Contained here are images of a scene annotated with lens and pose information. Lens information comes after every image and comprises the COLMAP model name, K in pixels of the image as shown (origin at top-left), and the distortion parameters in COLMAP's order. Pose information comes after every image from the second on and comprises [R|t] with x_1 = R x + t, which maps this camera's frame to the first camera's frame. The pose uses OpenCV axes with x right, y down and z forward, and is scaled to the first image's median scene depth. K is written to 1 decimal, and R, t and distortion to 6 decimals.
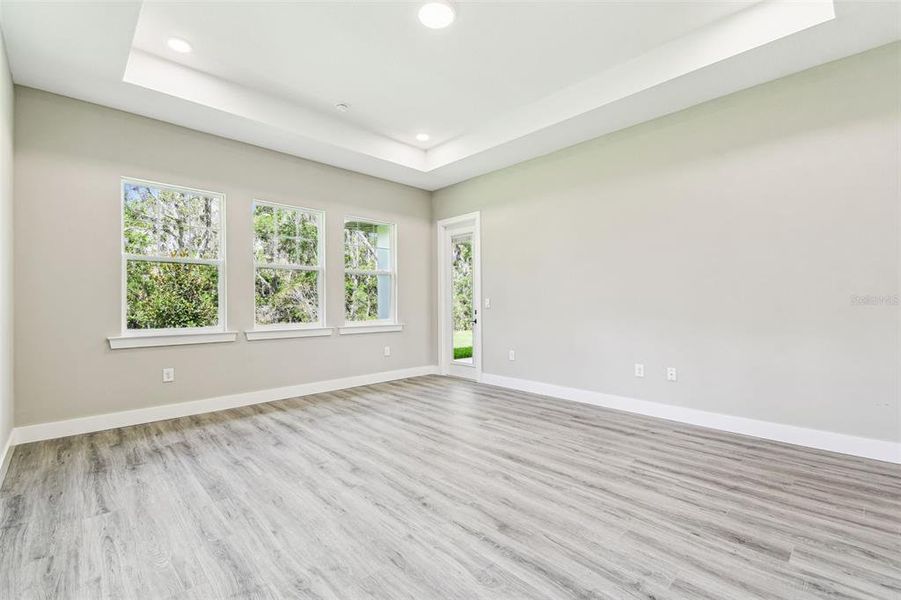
lens RADIAL K [[397.5, 0, 446.4], [0, 397.5, 301.6], [0, 0, 1]] dist [0.030905, -0.004278]
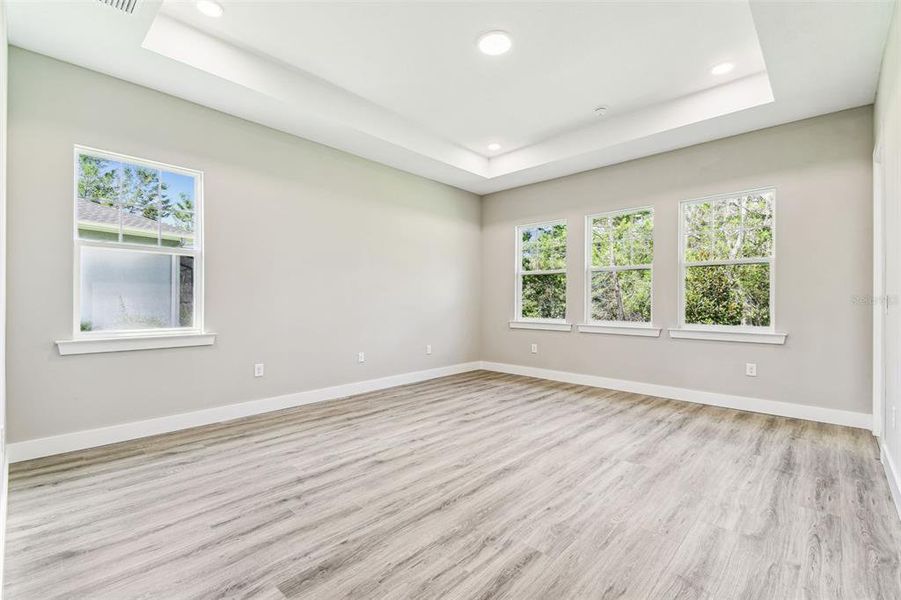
lens RADIAL K [[397.5, 0, 448.1], [0, 397.5, 298.1], [0, 0, 1]] dist [0.030905, -0.004278]
pose [[0.058172, -0.003594, -0.998300, 1.212208], [-0.003741, 0.999986, -0.003818, -0.000055], [0.998300, 0.003956, 0.058158, 0.910984]]
